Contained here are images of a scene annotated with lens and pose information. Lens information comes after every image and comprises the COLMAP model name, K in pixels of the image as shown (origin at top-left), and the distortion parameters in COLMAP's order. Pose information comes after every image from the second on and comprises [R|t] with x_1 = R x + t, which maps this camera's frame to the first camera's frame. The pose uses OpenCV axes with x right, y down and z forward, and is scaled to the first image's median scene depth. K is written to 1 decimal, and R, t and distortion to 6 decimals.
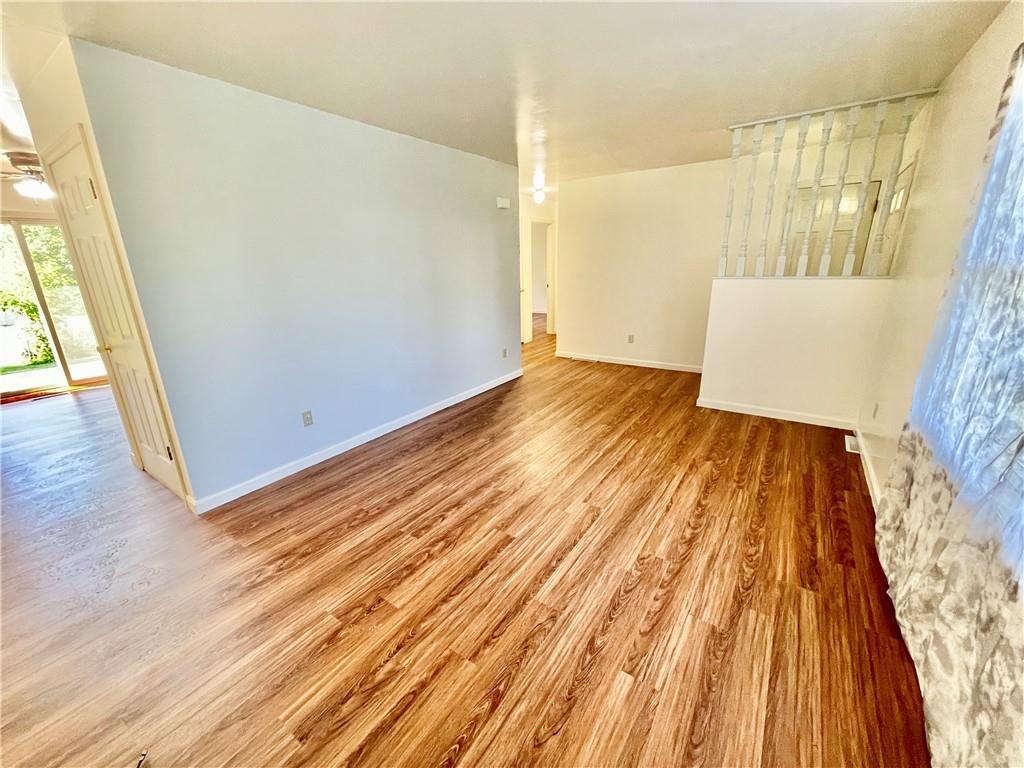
lens RADIAL K [[415.2, 0, 504.5], [0, 415.2, 386.0], [0, 0, 1]] dist [-0.002507, 0.000544]
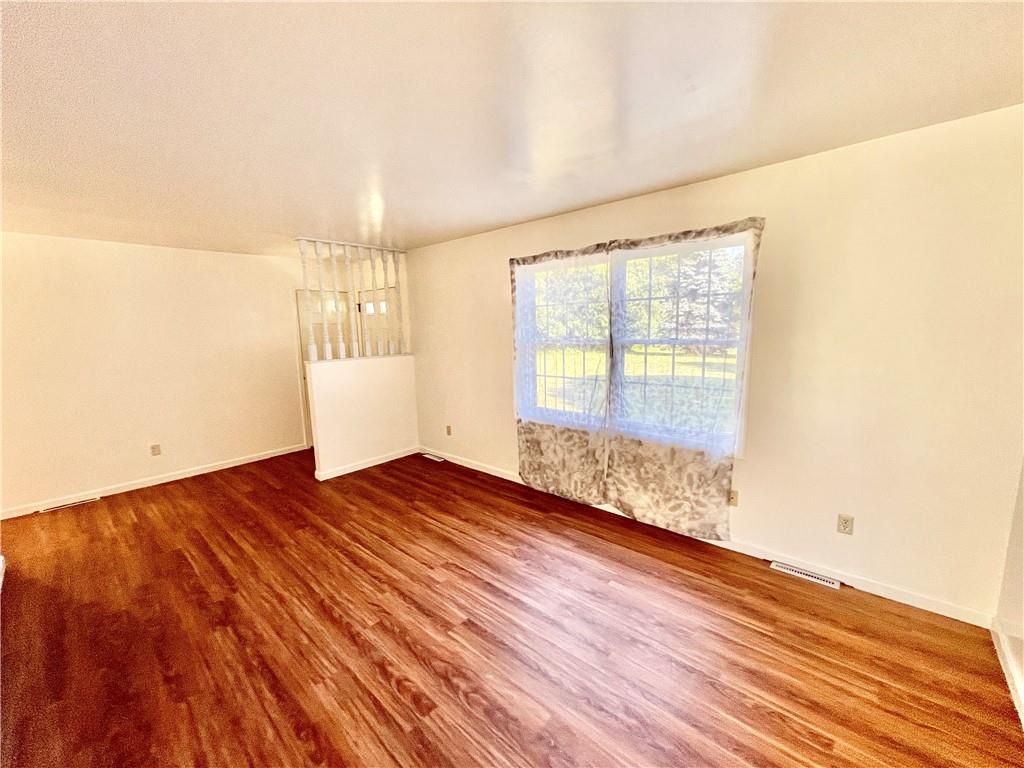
lens RADIAL K [[415.2, 0, 504.2], [0, 415.2, 383.4], [0, 0, 1]] dist [-0.002507, 0.000544]
pose [[0.132677, -0.116152, 0.984330, -0.721122], [0.309566, 0.948285, 0.070172, -0.174346], [-0.941576, 0.295405, 0.161772, 0.484812]]
